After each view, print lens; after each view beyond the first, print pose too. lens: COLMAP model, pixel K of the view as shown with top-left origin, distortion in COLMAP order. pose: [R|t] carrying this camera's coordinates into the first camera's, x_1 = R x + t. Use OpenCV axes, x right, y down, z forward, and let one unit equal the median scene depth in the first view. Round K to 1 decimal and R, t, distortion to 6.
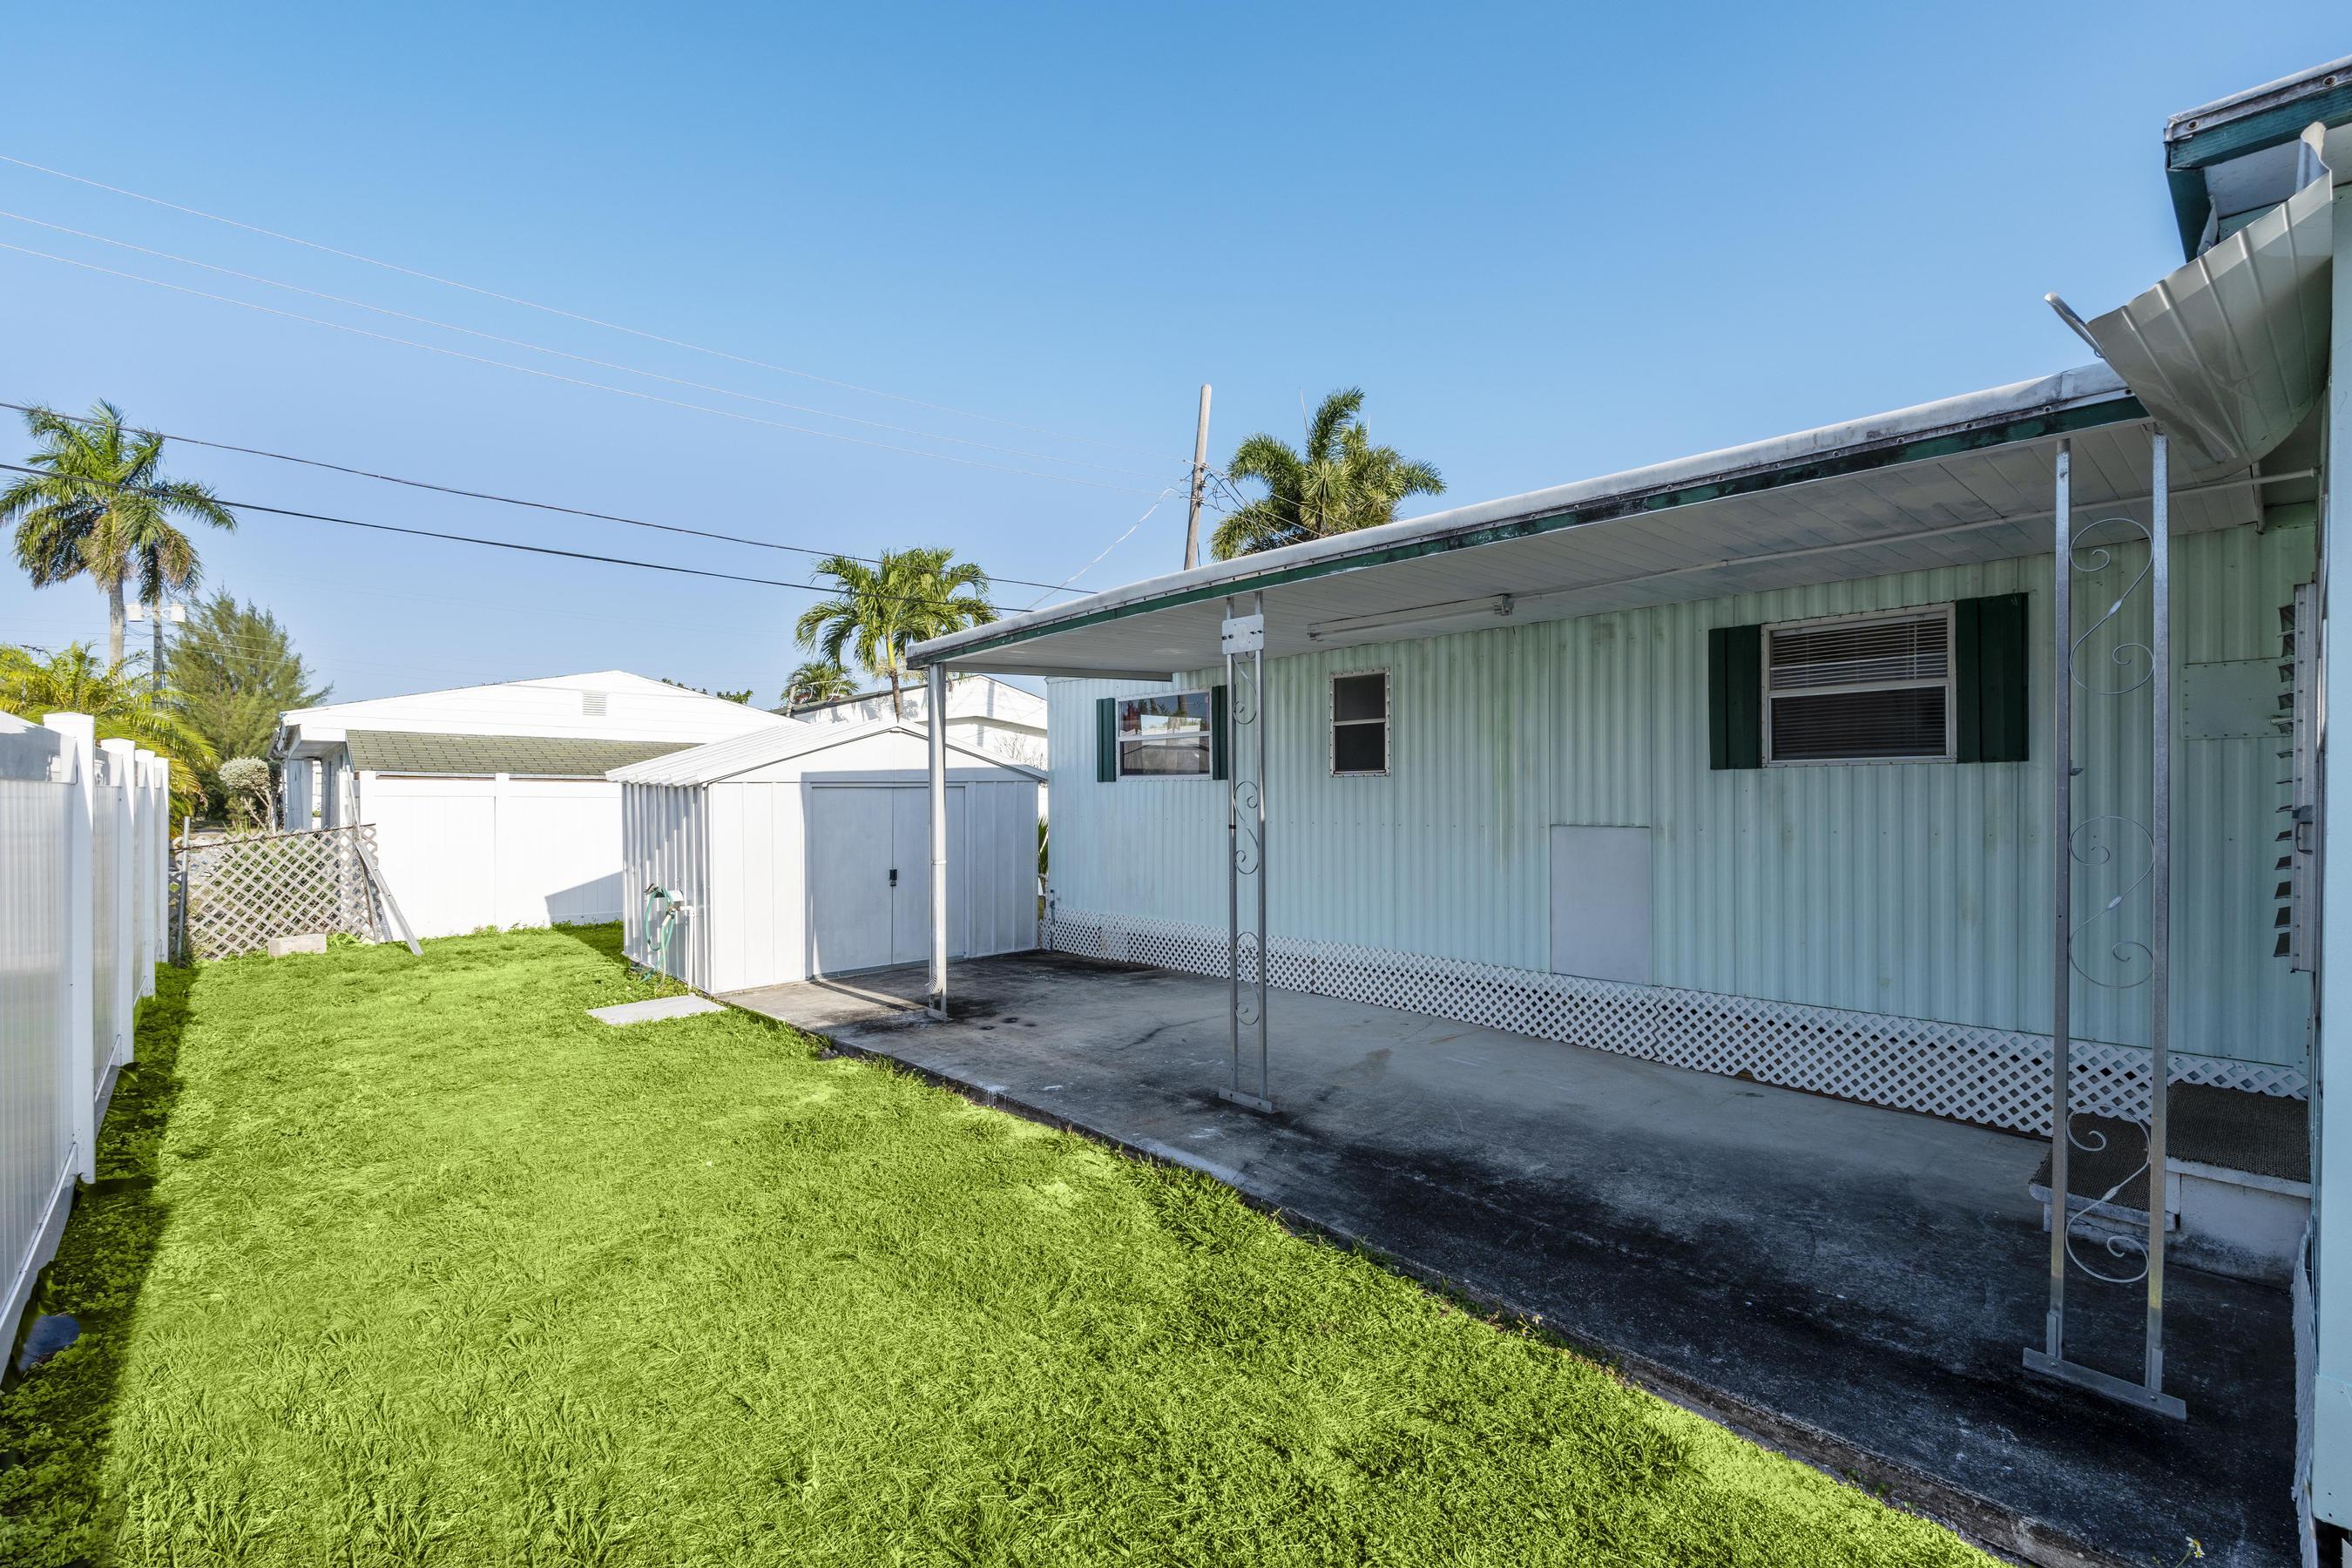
lens RADIAL K [[1033.6, 0, 1167.7], [0, 1033.6, 797.4], [0, 0, 1]] dist [-0.002872, 0.000363]
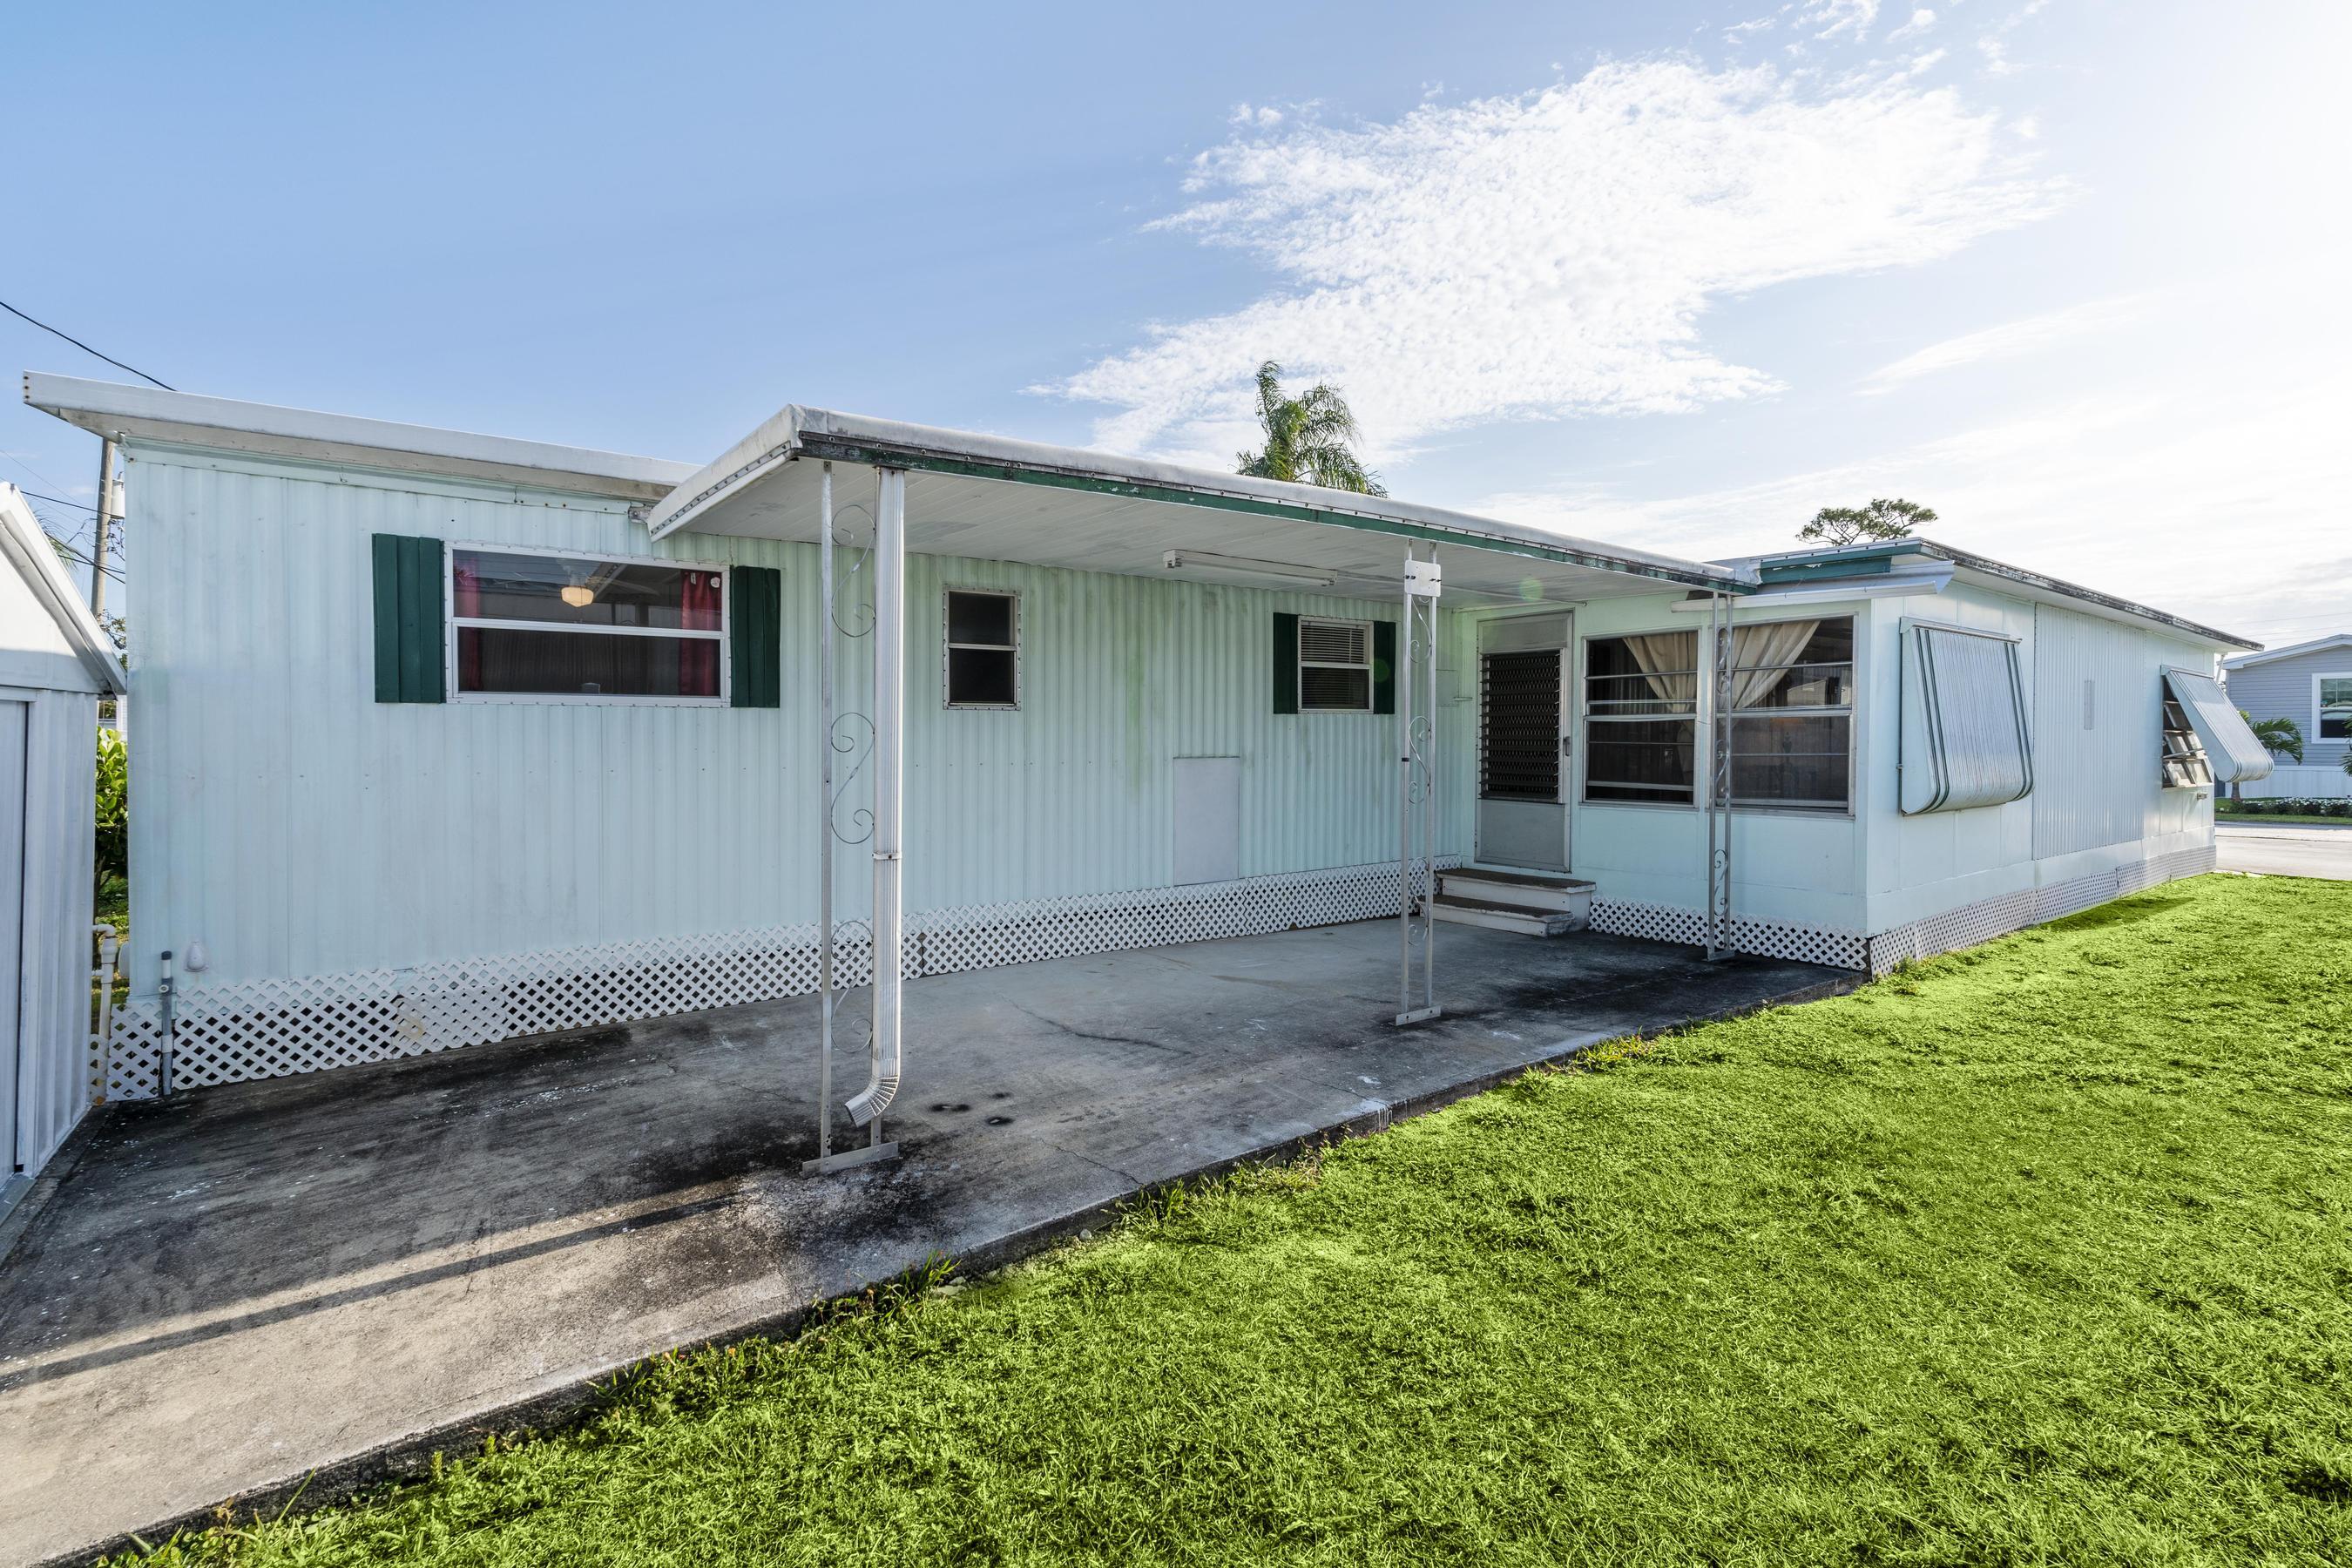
lens RADIAL K [[1033.6, 0, 1184.8], [0, 1033.6, 762.5], [0, 0, 1]] dist [-0.002872, 0.000363]
pose [[0.111334, -0.025641, 0.993452, -0.754636], [0.001230, 0.999670, 0.025664, 0.002145], [-0.993782, -0.001635, 0.111329, 0.838368]]
